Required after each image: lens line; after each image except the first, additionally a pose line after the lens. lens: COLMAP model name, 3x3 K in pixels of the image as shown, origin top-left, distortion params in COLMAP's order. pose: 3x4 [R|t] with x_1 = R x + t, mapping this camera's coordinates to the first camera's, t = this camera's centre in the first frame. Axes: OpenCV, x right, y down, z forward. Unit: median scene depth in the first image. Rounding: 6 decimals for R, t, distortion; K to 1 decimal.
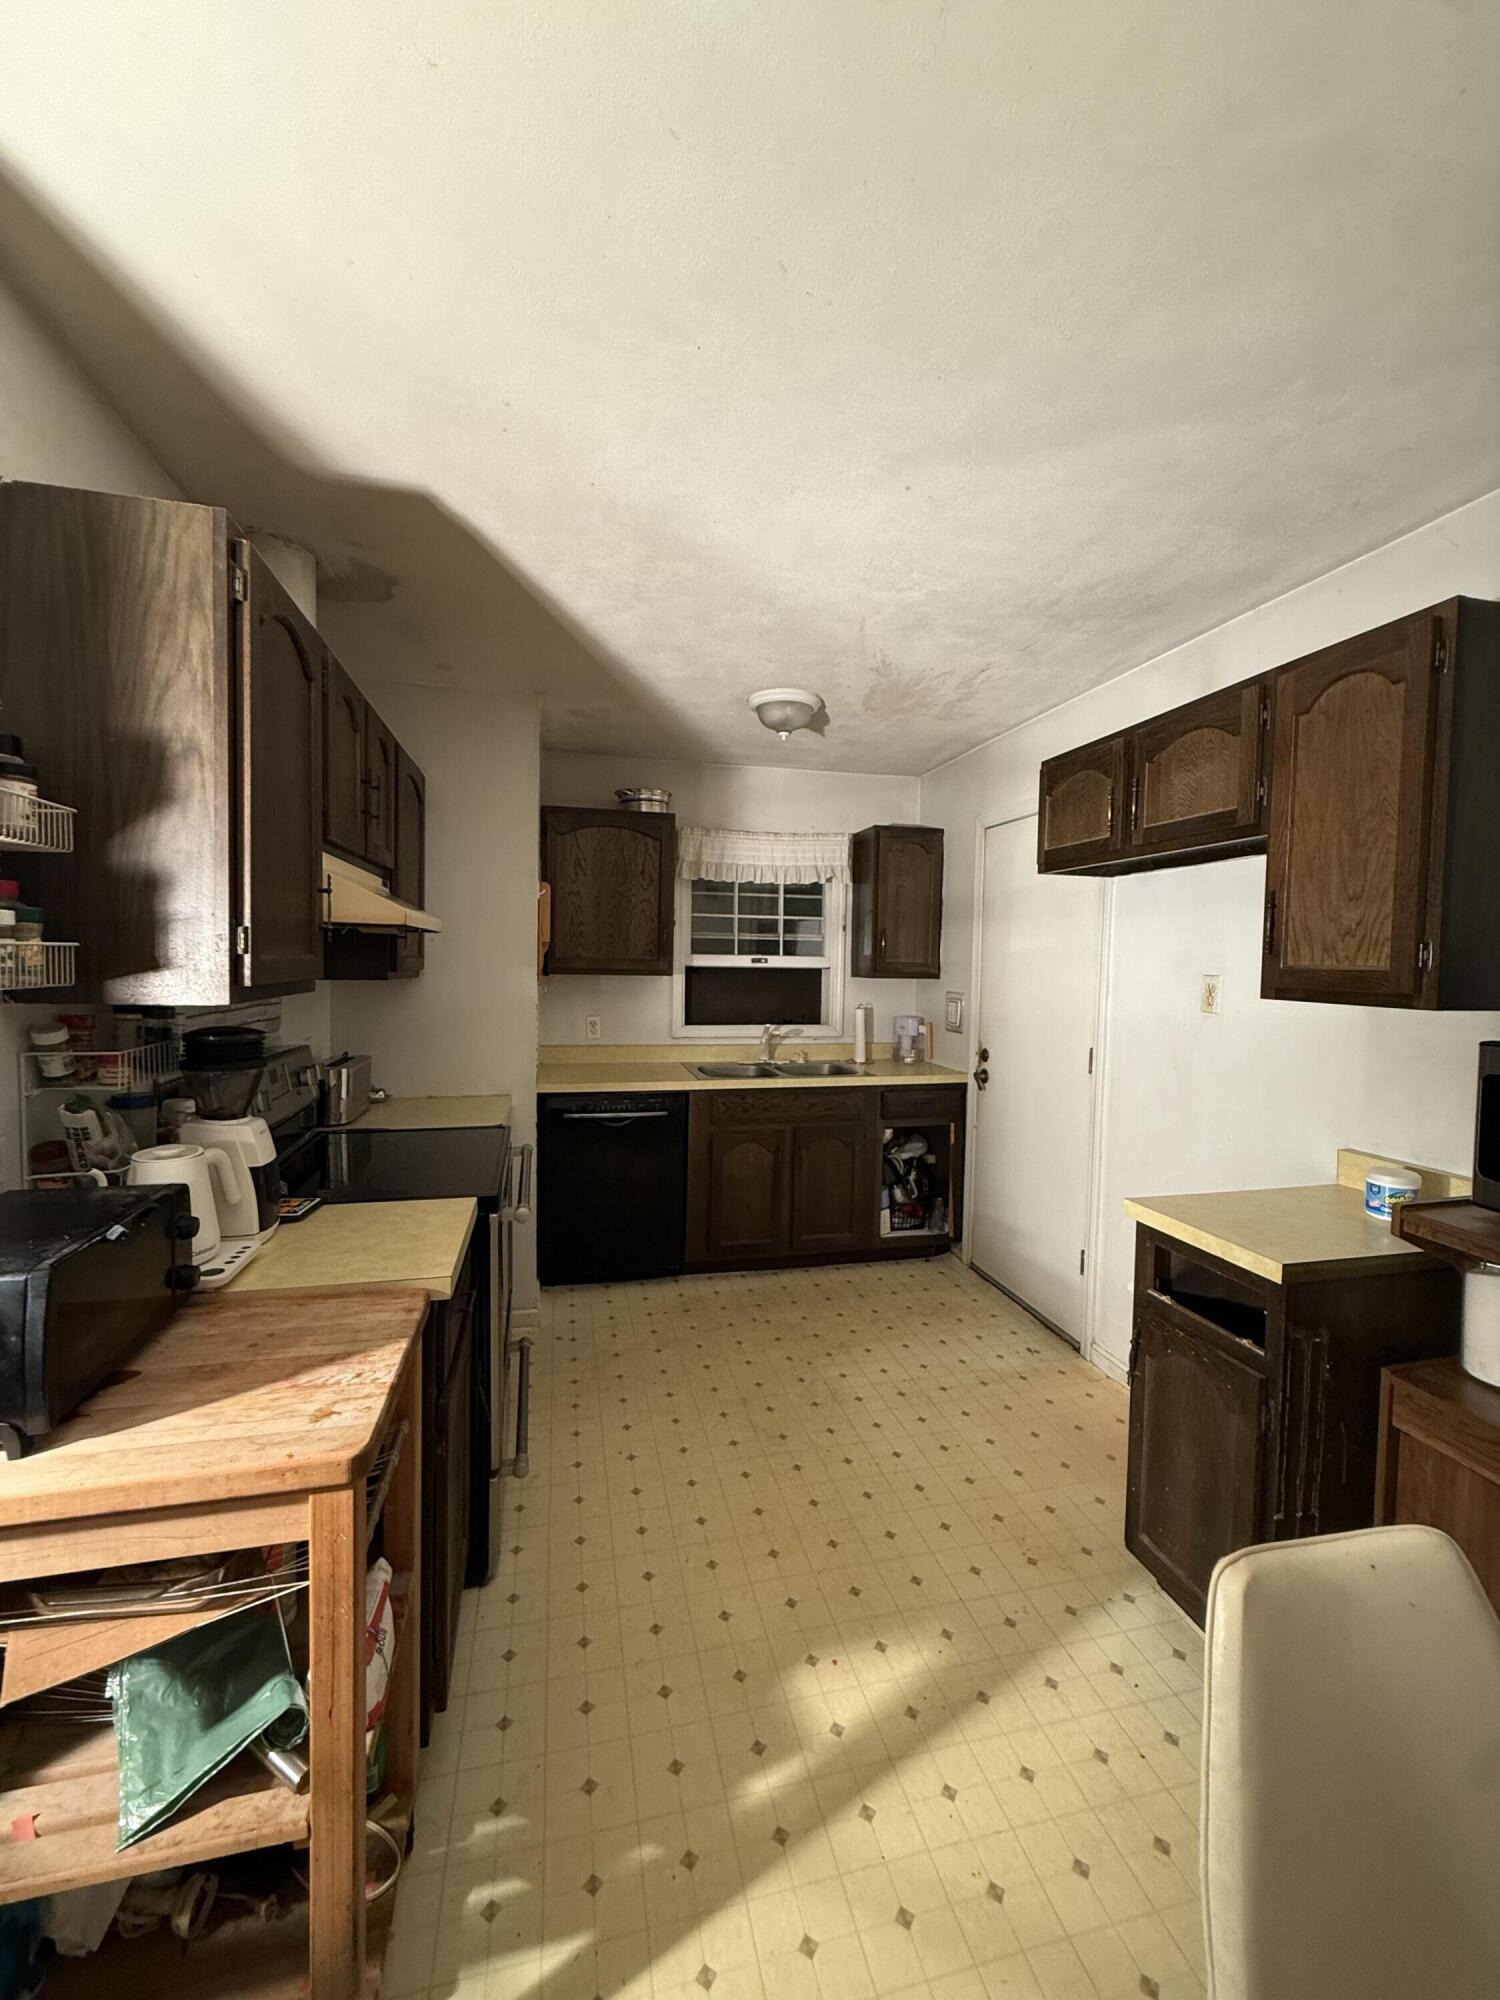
lens RADIAL K [[794.3, 0, 751.0], [0, 794.3, 994.4], [0, 0, 1]] dist [0.000094, -0.000023]
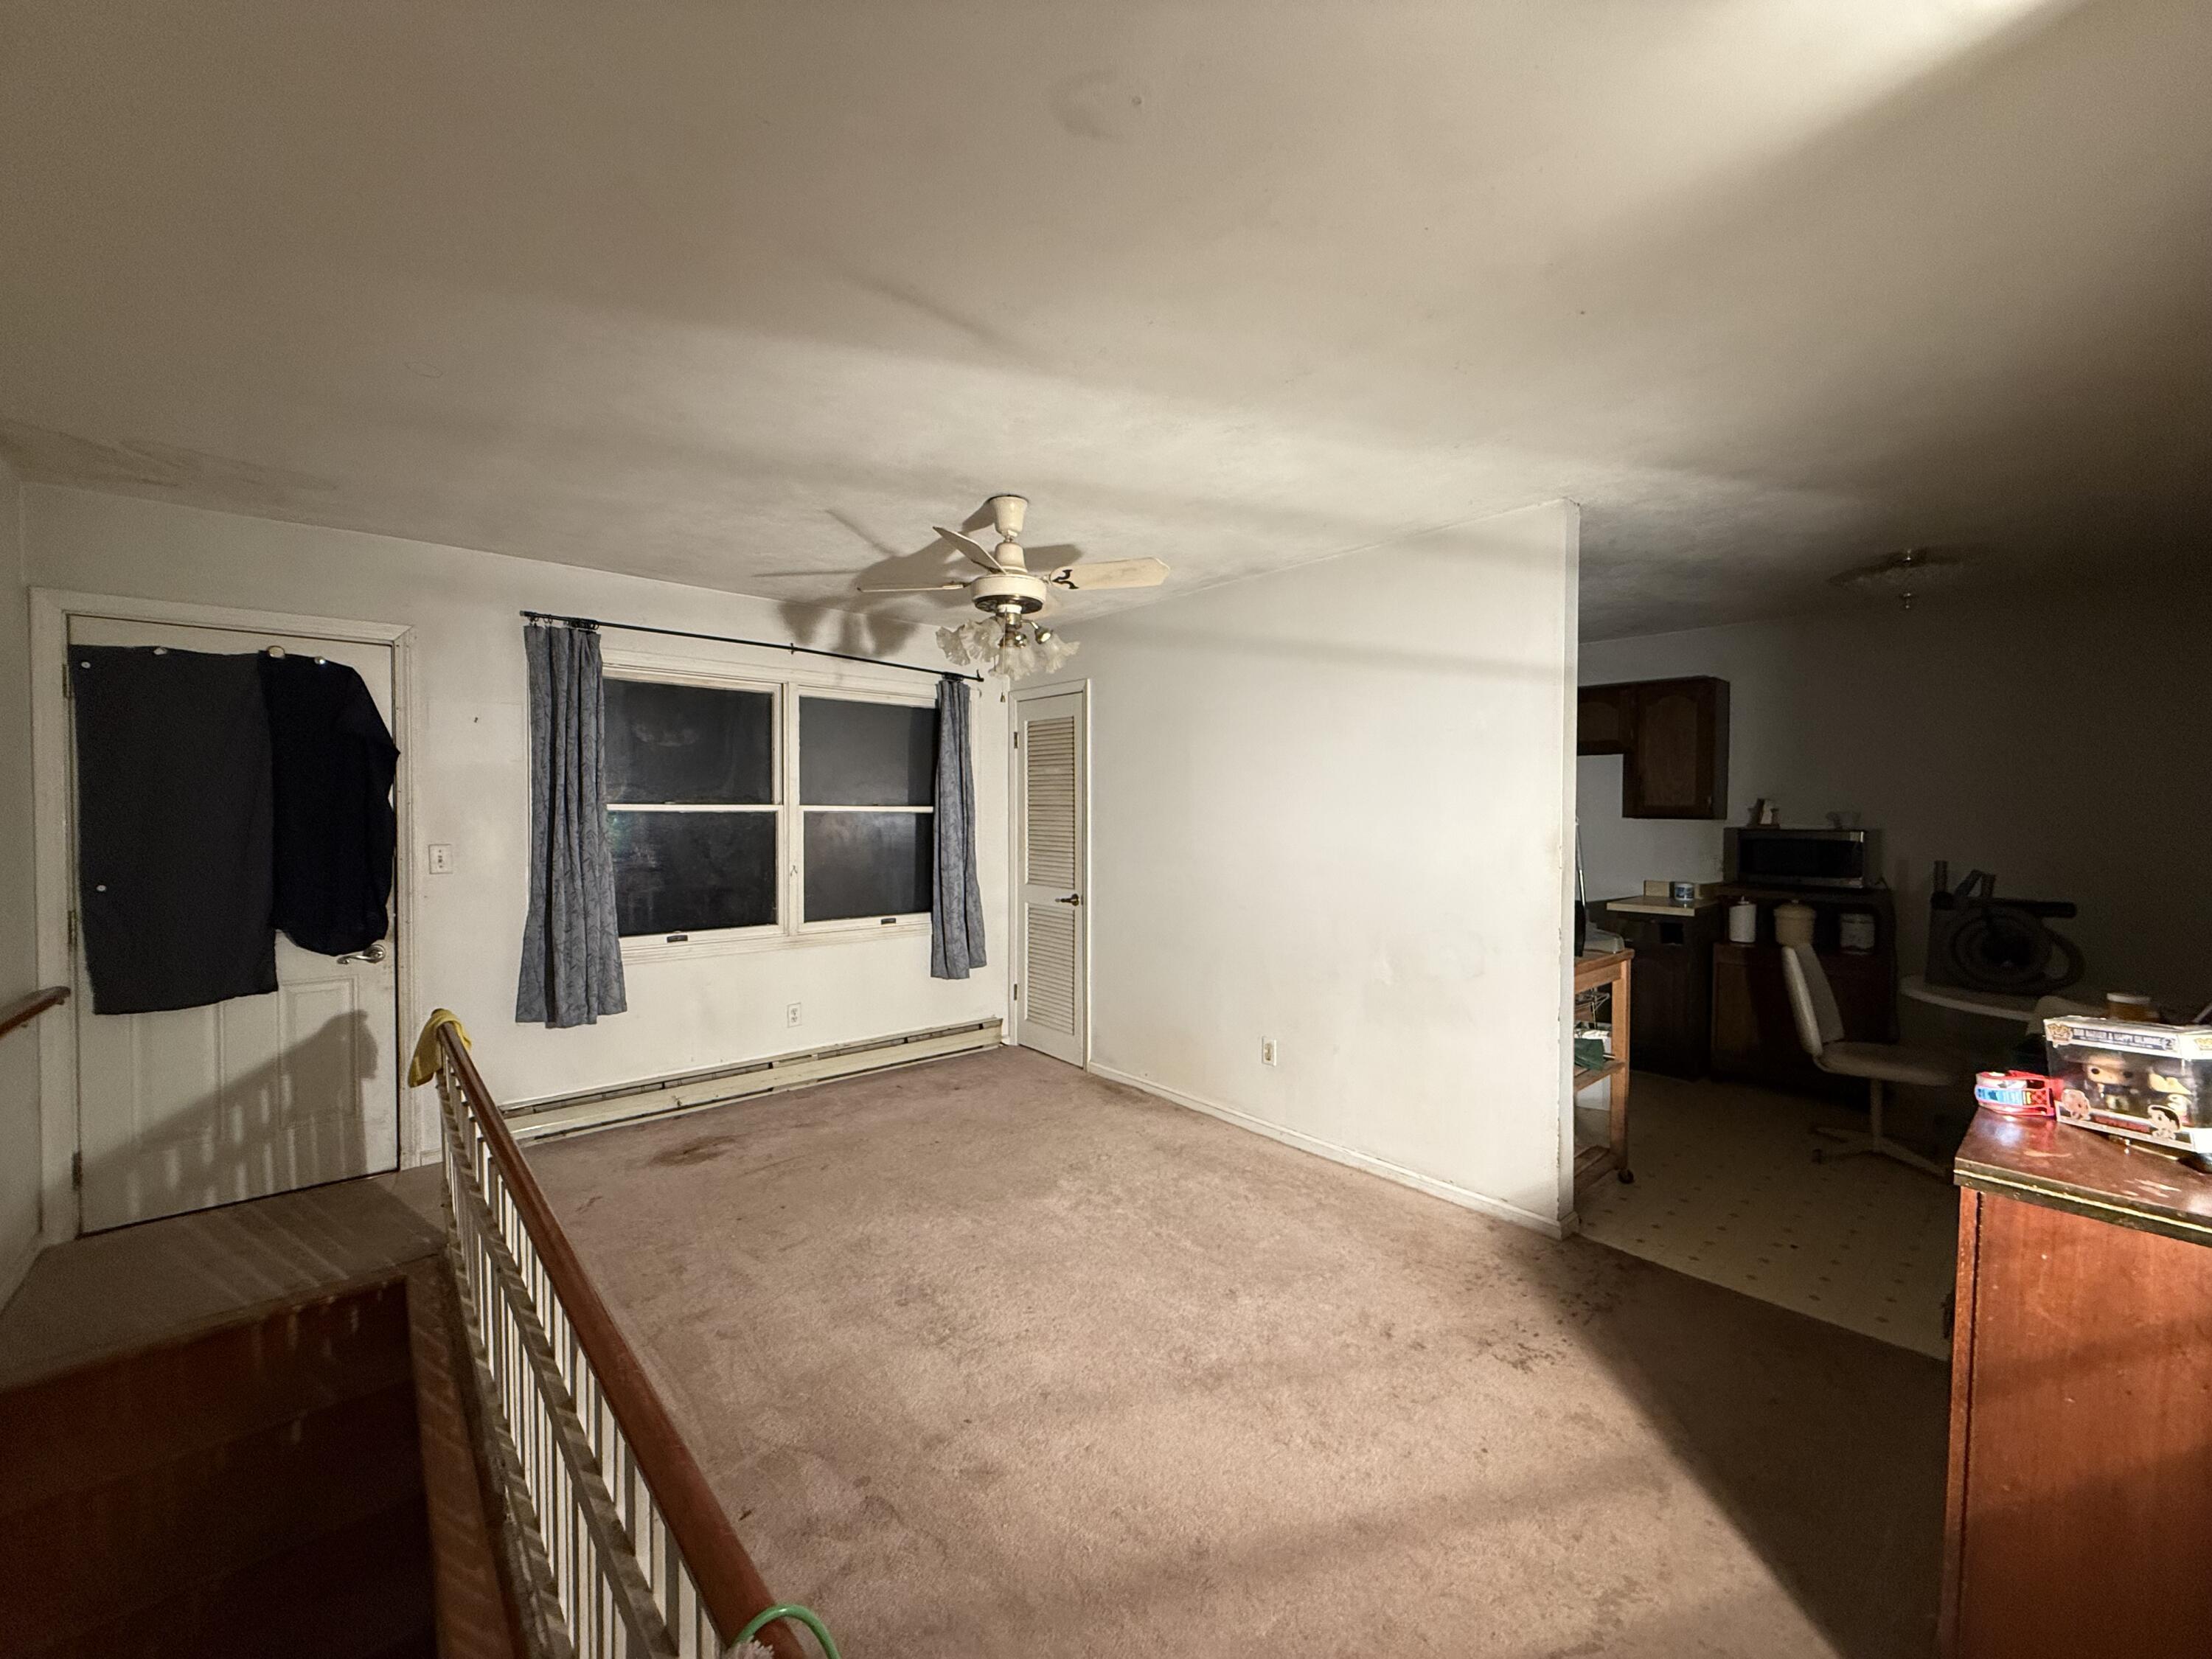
lens RADIAL K [[878.5, 0, 1111.9], [0, 878.5, 818.0], [0, 0, 1]] dist [0.000094, -0.000023]
pose [[0.886963, -0.017816, 0.461497, -2.223001], [0.031983, 0.999226, -0.022895, 0.016370], [-0.460732, 0.035067, 0.886847, -0.707271]]
